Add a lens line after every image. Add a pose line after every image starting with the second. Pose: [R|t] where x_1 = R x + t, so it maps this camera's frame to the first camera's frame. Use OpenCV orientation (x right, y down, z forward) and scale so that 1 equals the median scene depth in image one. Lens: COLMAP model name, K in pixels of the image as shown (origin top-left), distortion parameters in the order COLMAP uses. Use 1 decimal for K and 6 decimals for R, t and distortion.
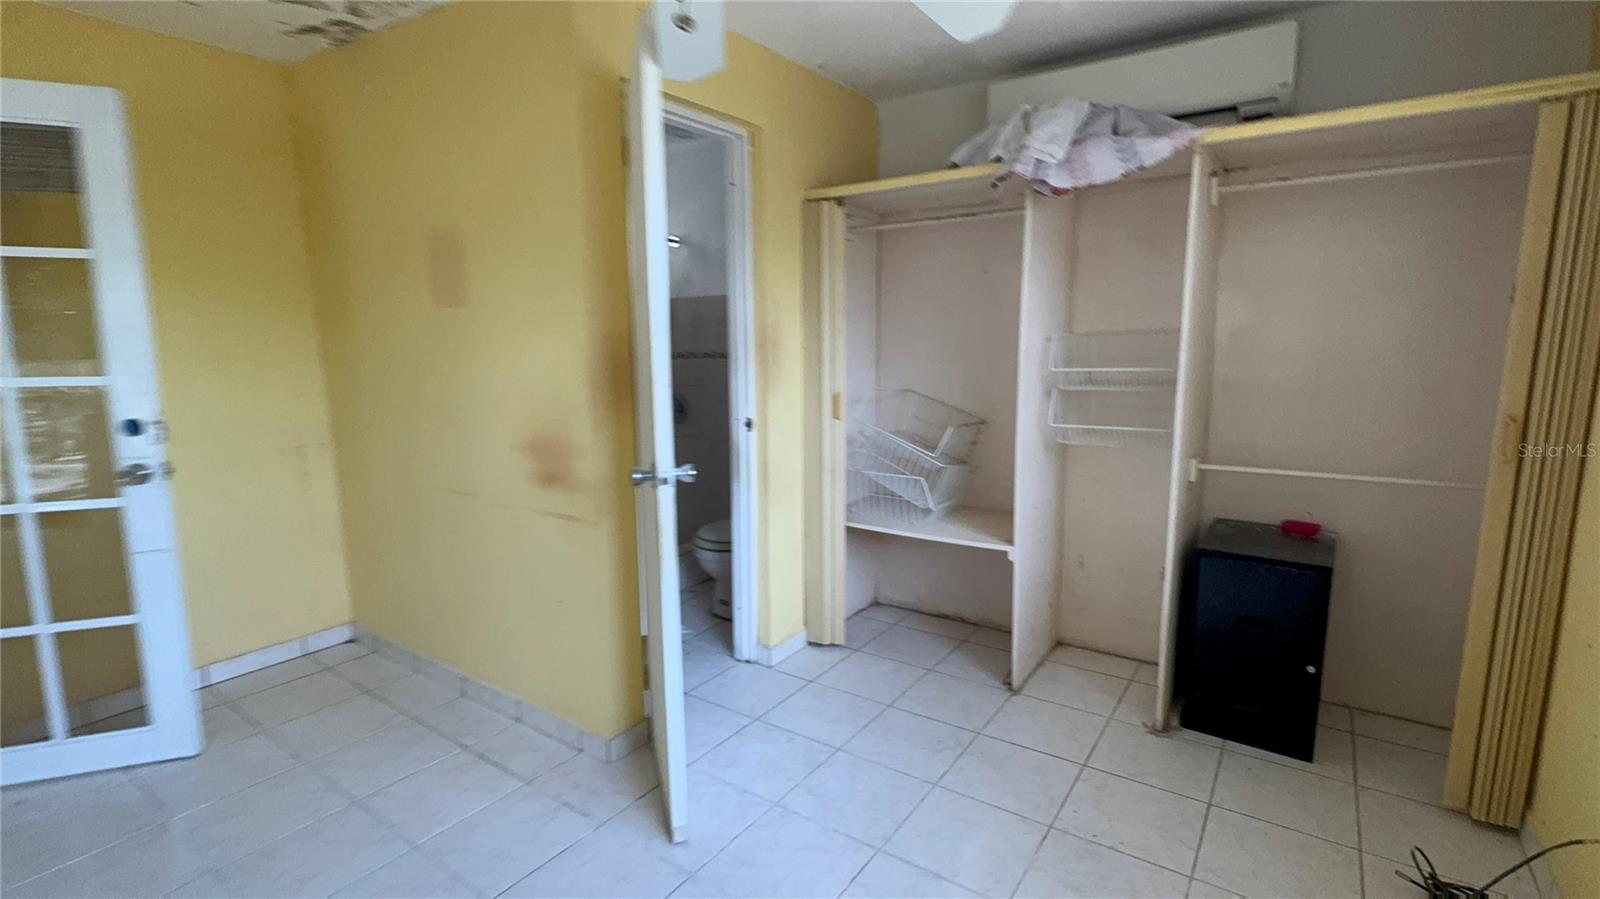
lens RADIAL K [[733.1, 0, 798.8], [0, 733.1, 444.8], [0, 0, 1]] dist [-0.000825, -0.000460]
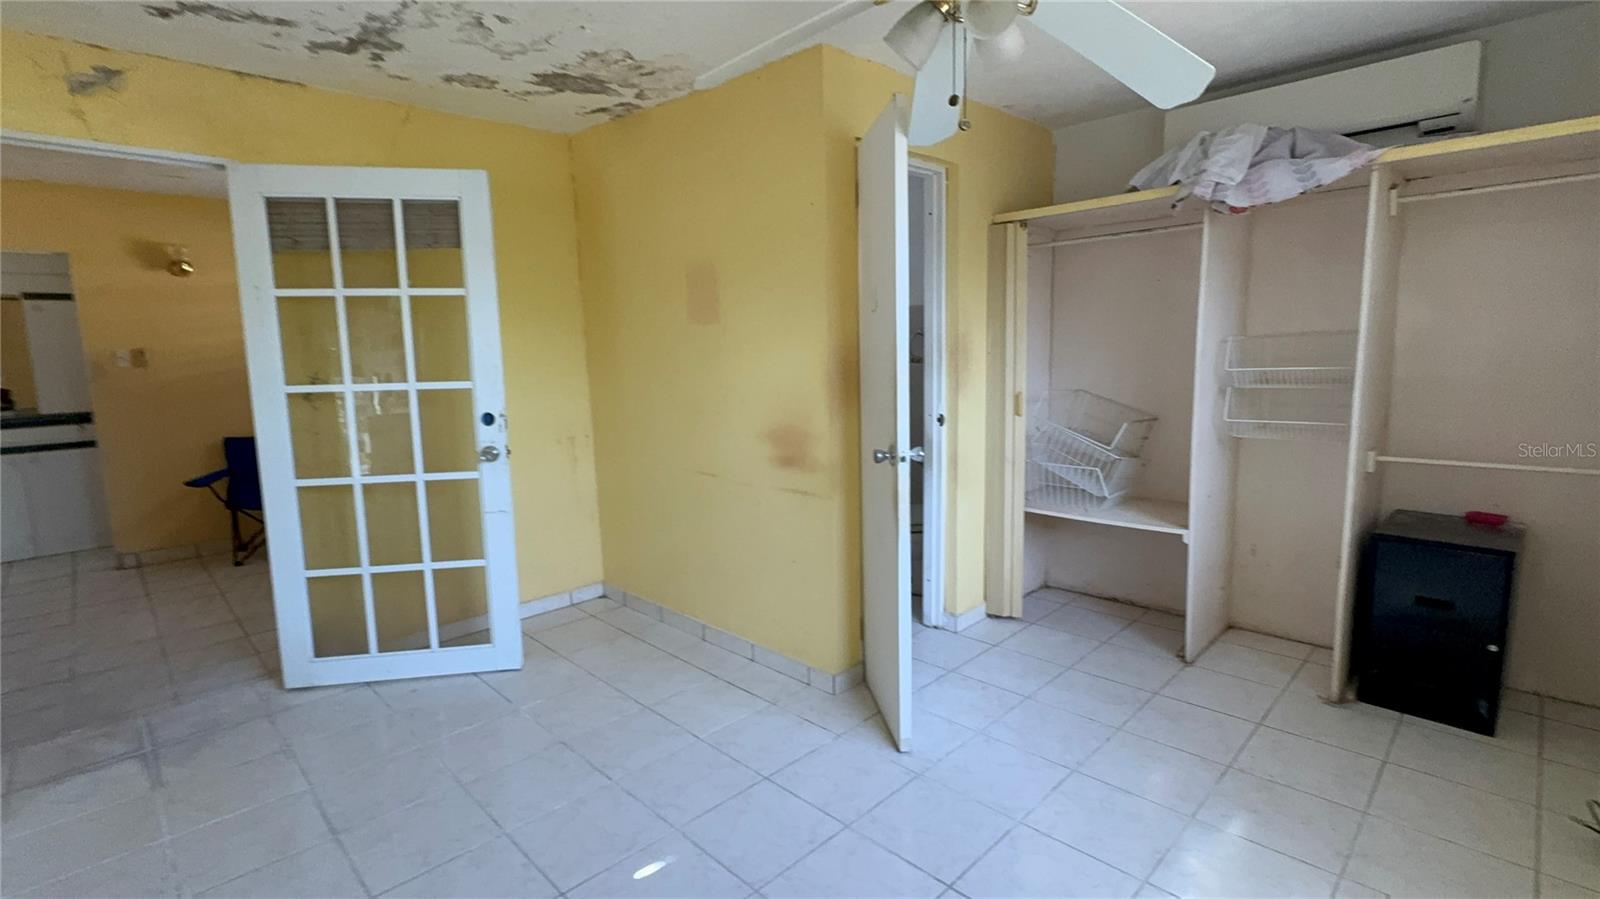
lens RADIAL K [[733.1, 0, 798.8], [0, 733.1, 444.8], [0, 0, 1]] dist [-0.000825, -0.000460]
pose [[0.984537, 0.007586, -0.175014, -0.094985], [-0.008802, 0.999942, -0.006177, 0.023011], [0.174957, 0.007622, 0.984547, -0.194701]]
